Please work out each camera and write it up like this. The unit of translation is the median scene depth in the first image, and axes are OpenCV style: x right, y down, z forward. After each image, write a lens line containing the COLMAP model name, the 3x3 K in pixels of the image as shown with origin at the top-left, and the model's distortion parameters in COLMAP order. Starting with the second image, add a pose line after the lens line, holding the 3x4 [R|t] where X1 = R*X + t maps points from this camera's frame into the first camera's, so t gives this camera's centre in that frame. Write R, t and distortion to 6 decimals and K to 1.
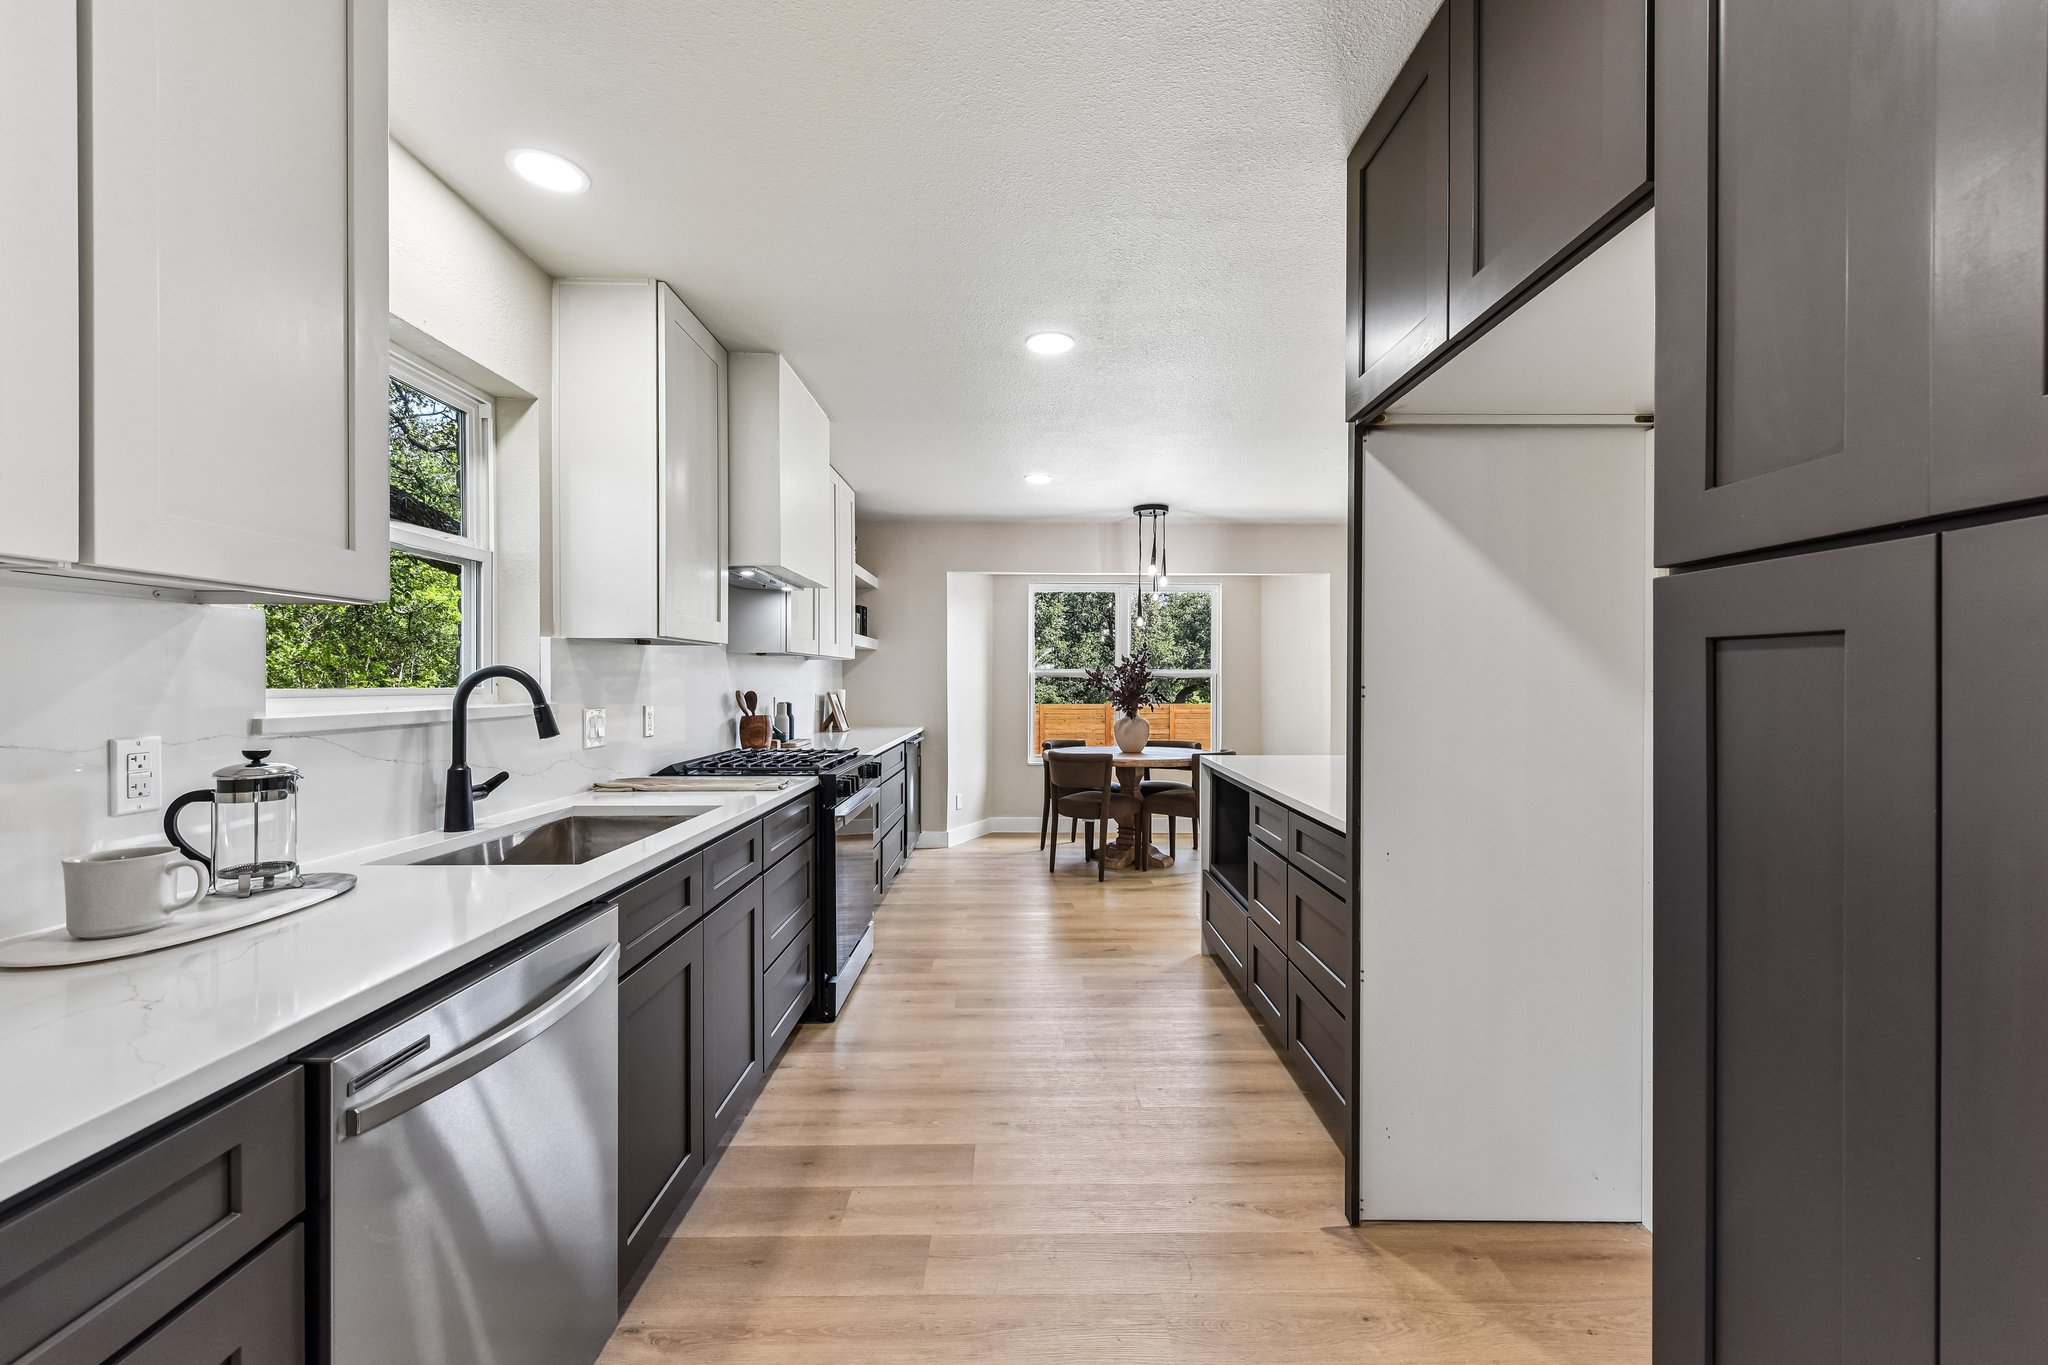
lens RADIAL K [[810.4, 0, 1028.0], [0, 810.4, 687.4], [0, 0, 1]] dist [0.010670, -0.001993]
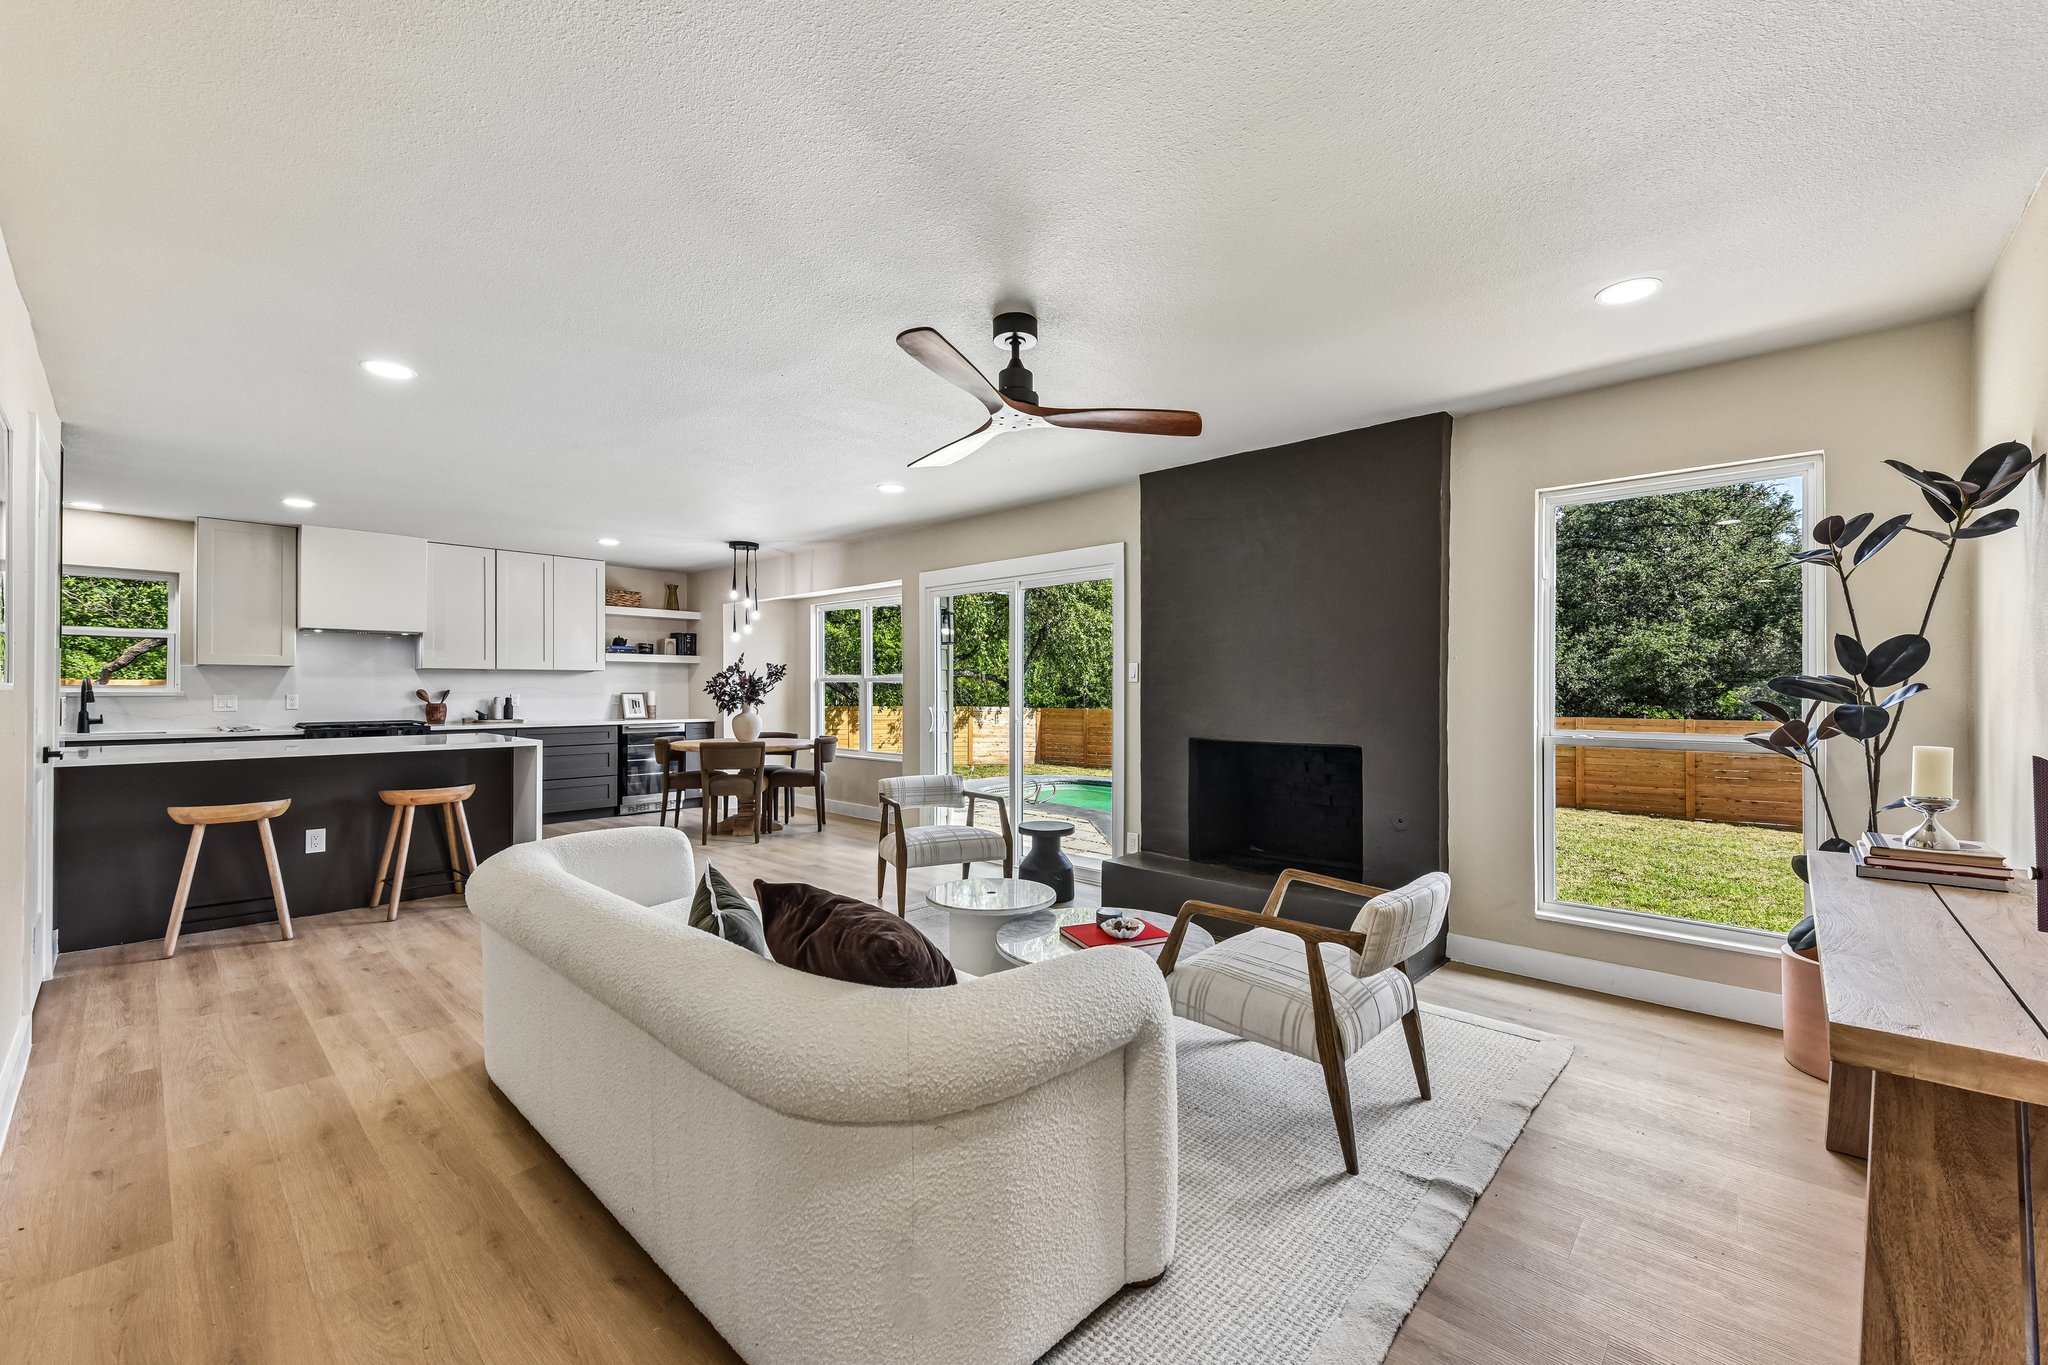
lens RADIAL K [[810.4, 0, 1010.9], [0, 810.4, 689.0], [0, 0, 1]] dist [0.010670, -0.001993]
pose [[0.716983, 0.001294, -0.697089, 1.841985], [-0.006364, 0.999969, -0.004689, 0.002626], [0.697061, 0.007798, 0.716969, 0.593581]]
